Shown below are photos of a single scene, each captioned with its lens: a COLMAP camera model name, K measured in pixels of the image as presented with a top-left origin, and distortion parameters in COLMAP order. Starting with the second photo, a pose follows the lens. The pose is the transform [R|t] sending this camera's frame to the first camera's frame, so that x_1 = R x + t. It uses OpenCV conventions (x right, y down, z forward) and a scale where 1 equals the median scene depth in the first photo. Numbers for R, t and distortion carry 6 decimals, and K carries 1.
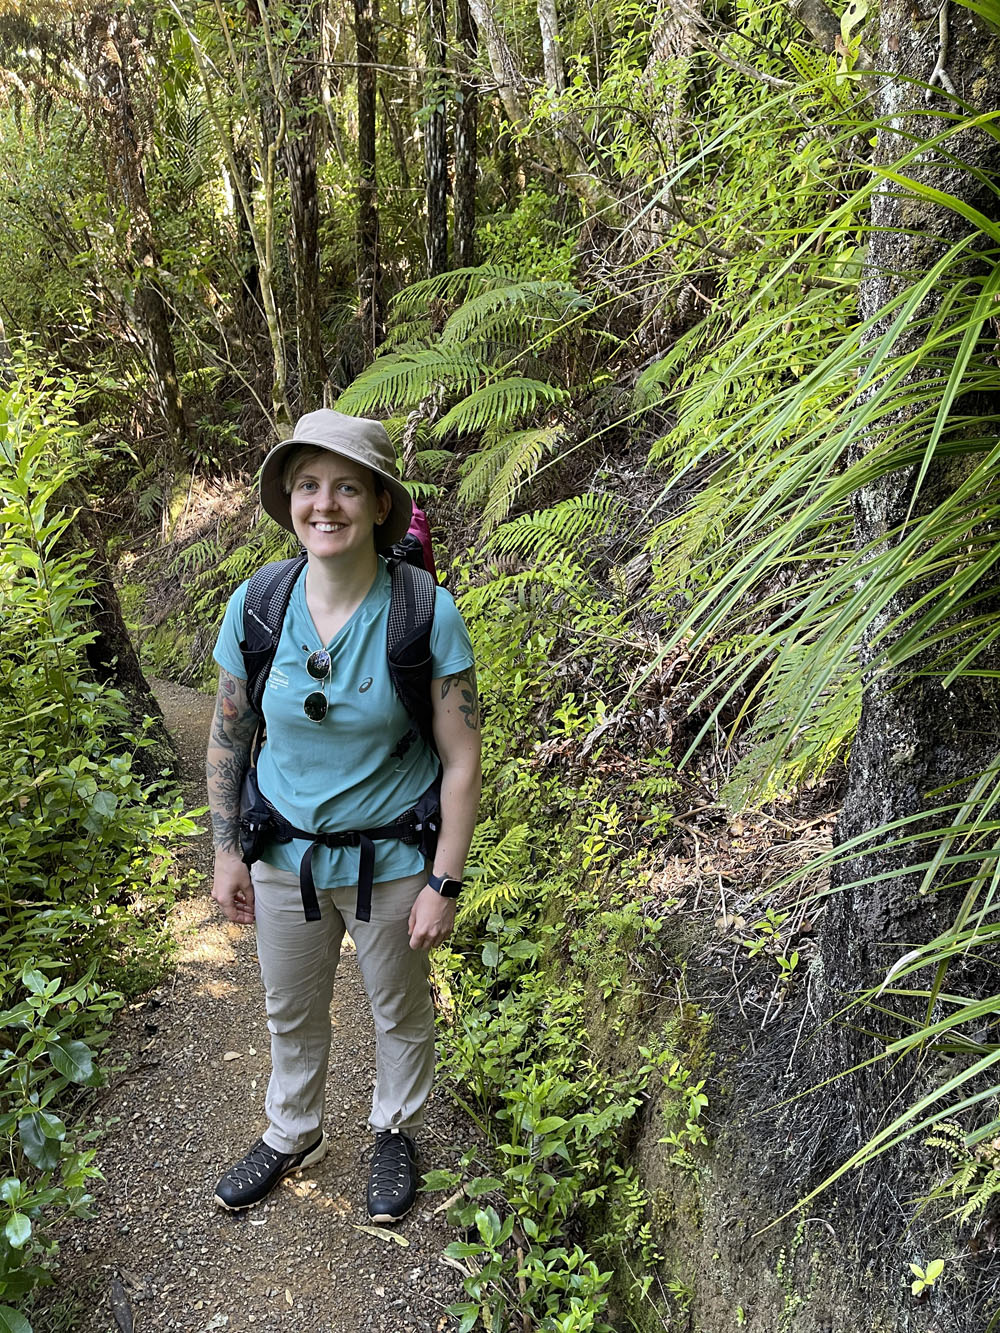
lens RADIAL K [[1028.5, 0, 494.0], [0, 1028.5, 673.5], [0, 0, 1]] dist [0.099148, -0.101490]
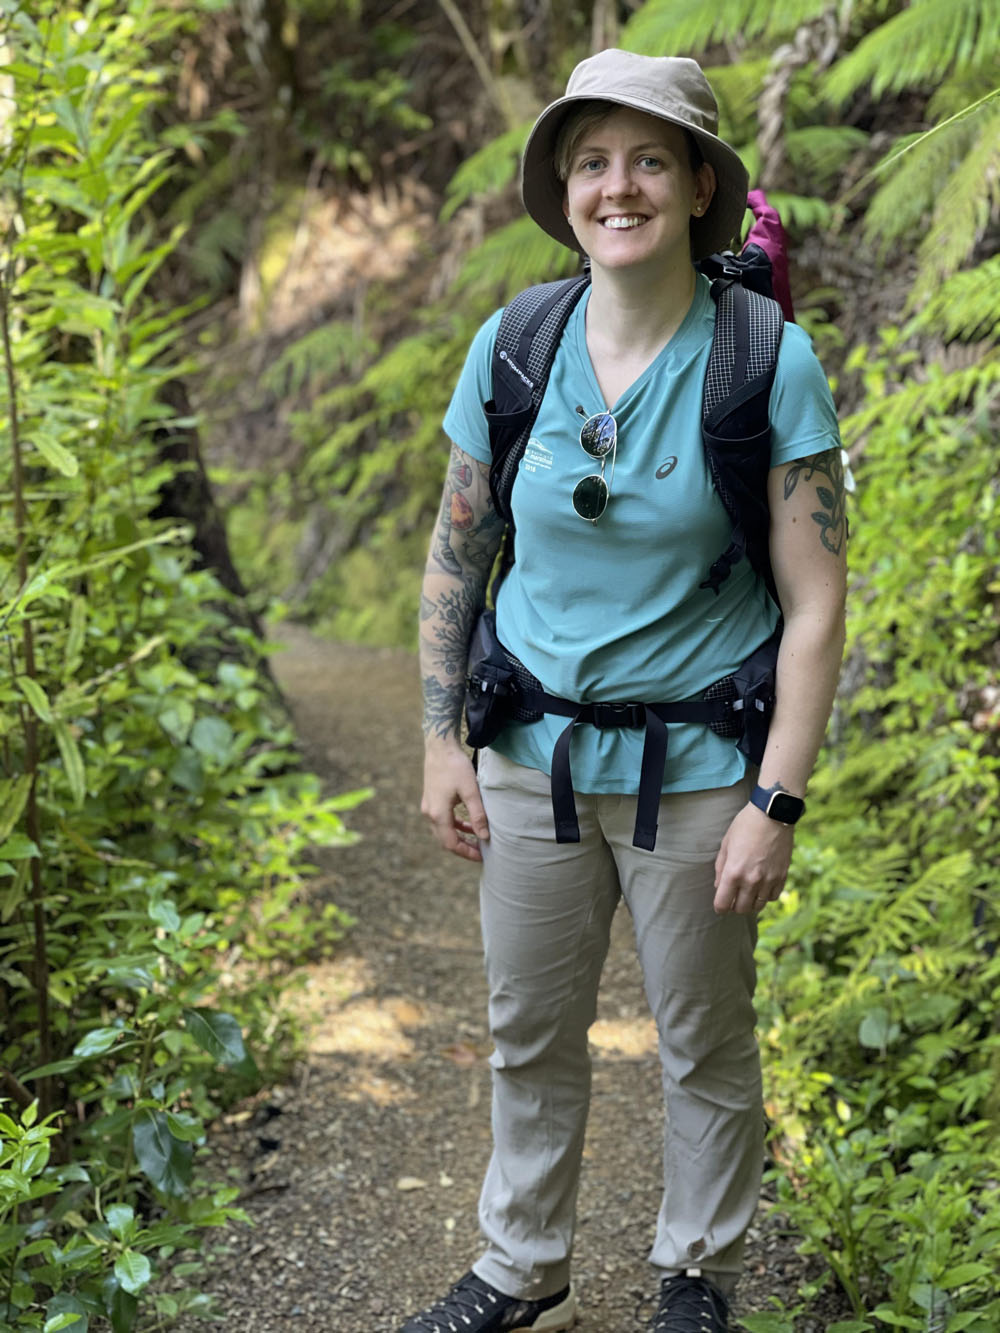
lens RADIAL K [[2477.9, 0, 500.5], [0, 2477.9, 593.1], [0, 0, 1]] dist [0.193339, 0.047567]
pose [[0.981840, 0.031701, -0.187042, 0.038115], [-0.037741, 0.998872, -0.028822, 0.075318], [0.185918, 0.035358, 0.981929, -0.312162]]
